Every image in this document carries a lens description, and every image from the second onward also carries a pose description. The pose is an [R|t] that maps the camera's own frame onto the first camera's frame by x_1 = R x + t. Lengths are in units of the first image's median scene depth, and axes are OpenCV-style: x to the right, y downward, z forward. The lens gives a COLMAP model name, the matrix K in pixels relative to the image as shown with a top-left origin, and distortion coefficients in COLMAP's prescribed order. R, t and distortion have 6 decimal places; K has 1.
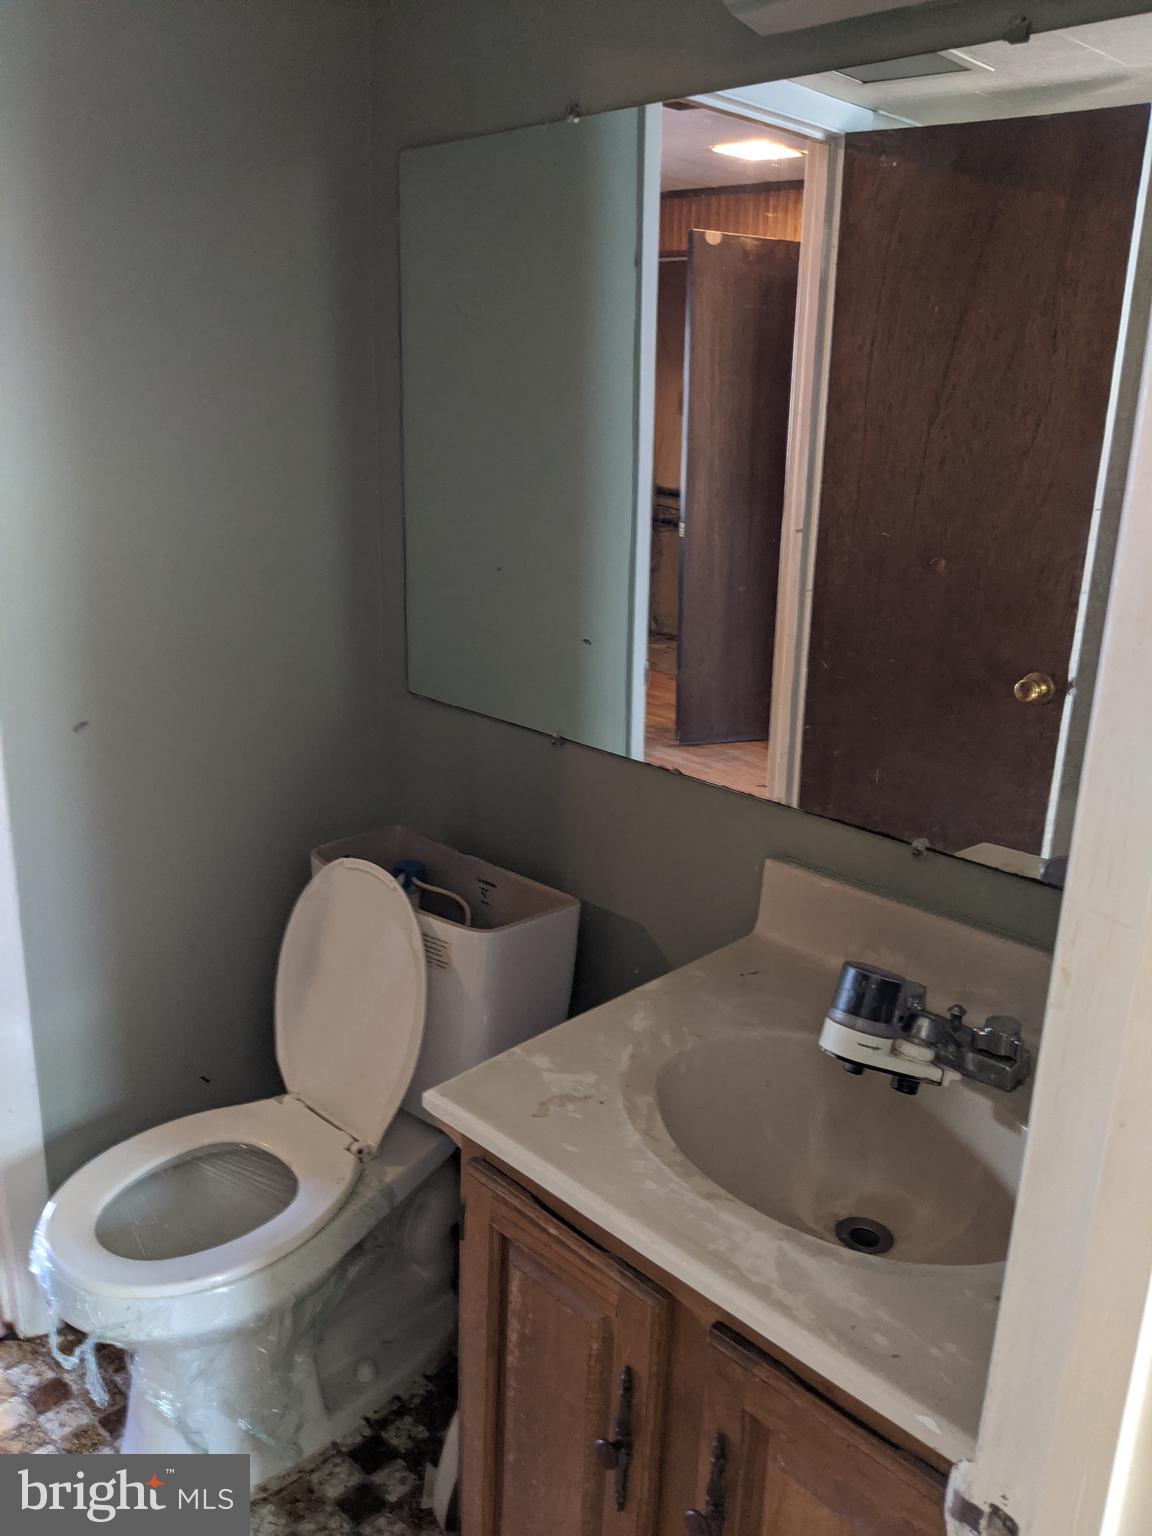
lens RADIAL K [[1246.0, 0, 575.5], [0, 1246.0, 767.4], [0, 0, 1]] dist [0.045628, -0.091106]
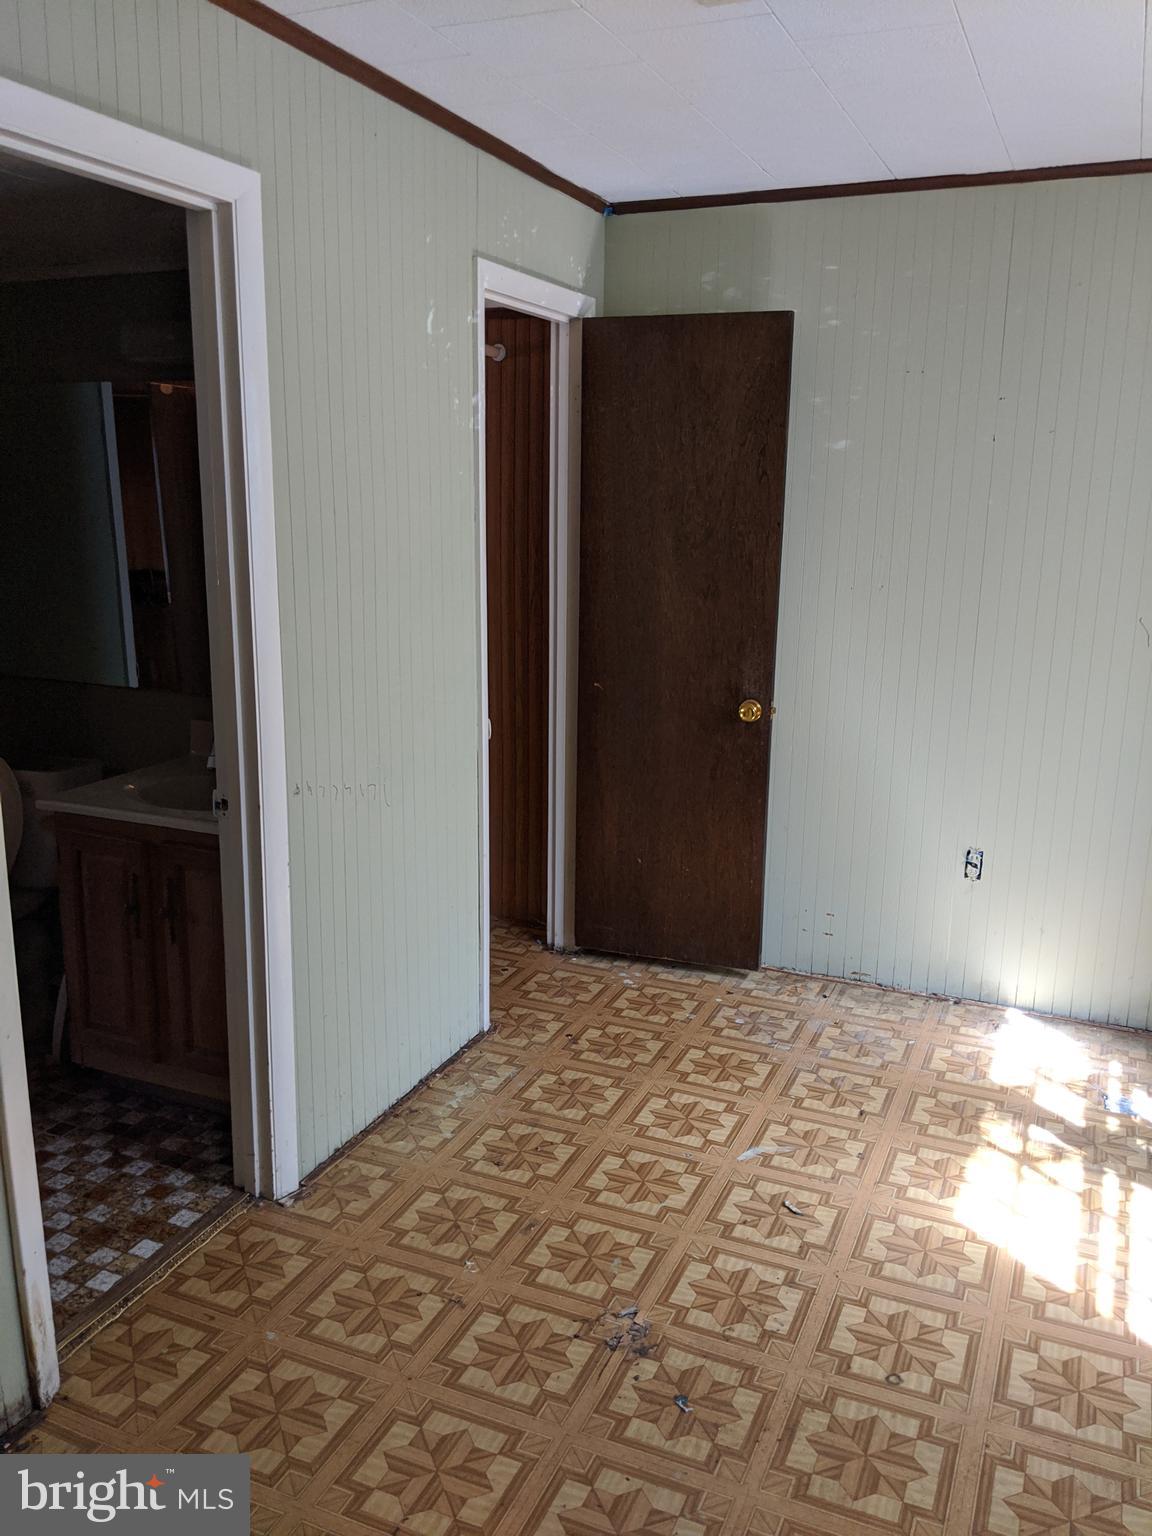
lens RADIAL K [[1246.0, 0, 576.6], [0, 1246.0, 768.7], [0, 0, 1]] dist [0.045628, -0.091106]
pose [[0.928934, -0.093218, 0.358319, -0.014613], [0.117366, 0.992014, -0.046193, 0.436114], [-0.351151, 0.084965, 0.932456, -1.620267]]
